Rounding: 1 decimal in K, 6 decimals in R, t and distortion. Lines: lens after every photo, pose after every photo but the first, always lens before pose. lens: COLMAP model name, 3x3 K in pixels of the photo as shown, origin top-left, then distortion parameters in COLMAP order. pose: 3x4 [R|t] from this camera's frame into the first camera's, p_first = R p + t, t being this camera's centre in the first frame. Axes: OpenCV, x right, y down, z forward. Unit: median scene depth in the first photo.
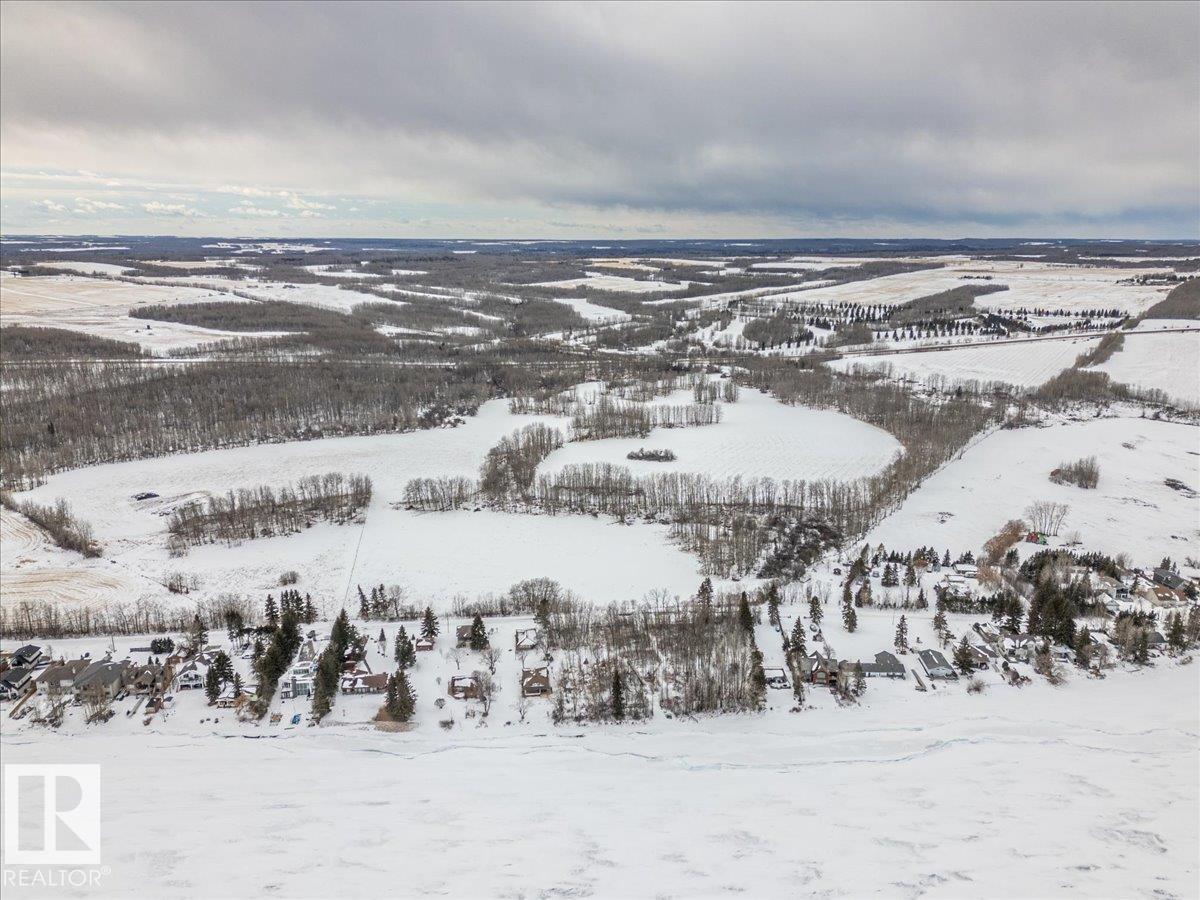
lens RADIAL K [[848.0, 0, 600.0], [0, 848.0, 450.0], [0, 0, 1]] dist [0.087520, -0.100610]
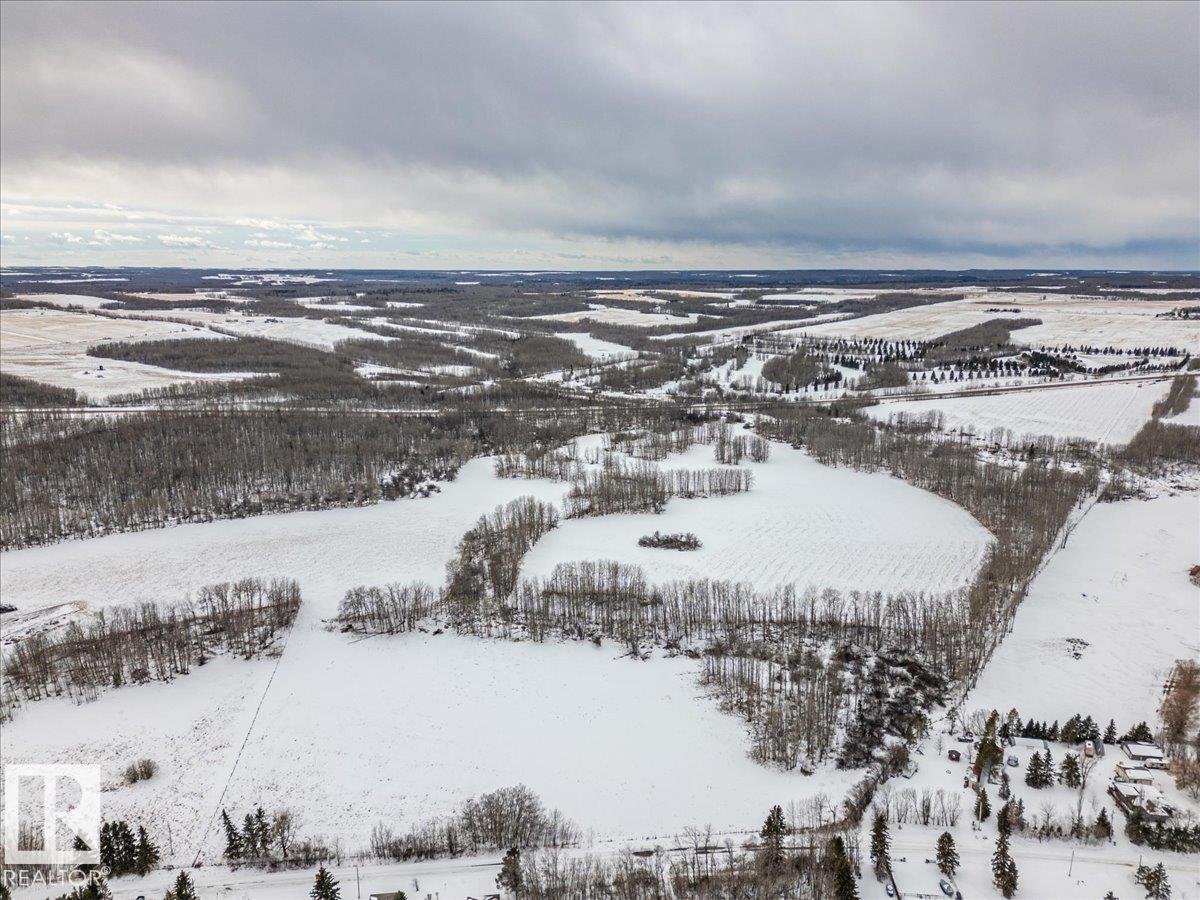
lens RADIAL K [[848.0, 0, 600.0], [0, 848.0, 450.0], [0, 0, 1]] dist [0.087520, -0.100610]
pose [[0.999989, 0.000762, -0.004645, -0.000110], [-0.000921, 0.999408, -0.034386, -0.029501], [0.004616, 0.034390, 0.999398, 0.119640]]
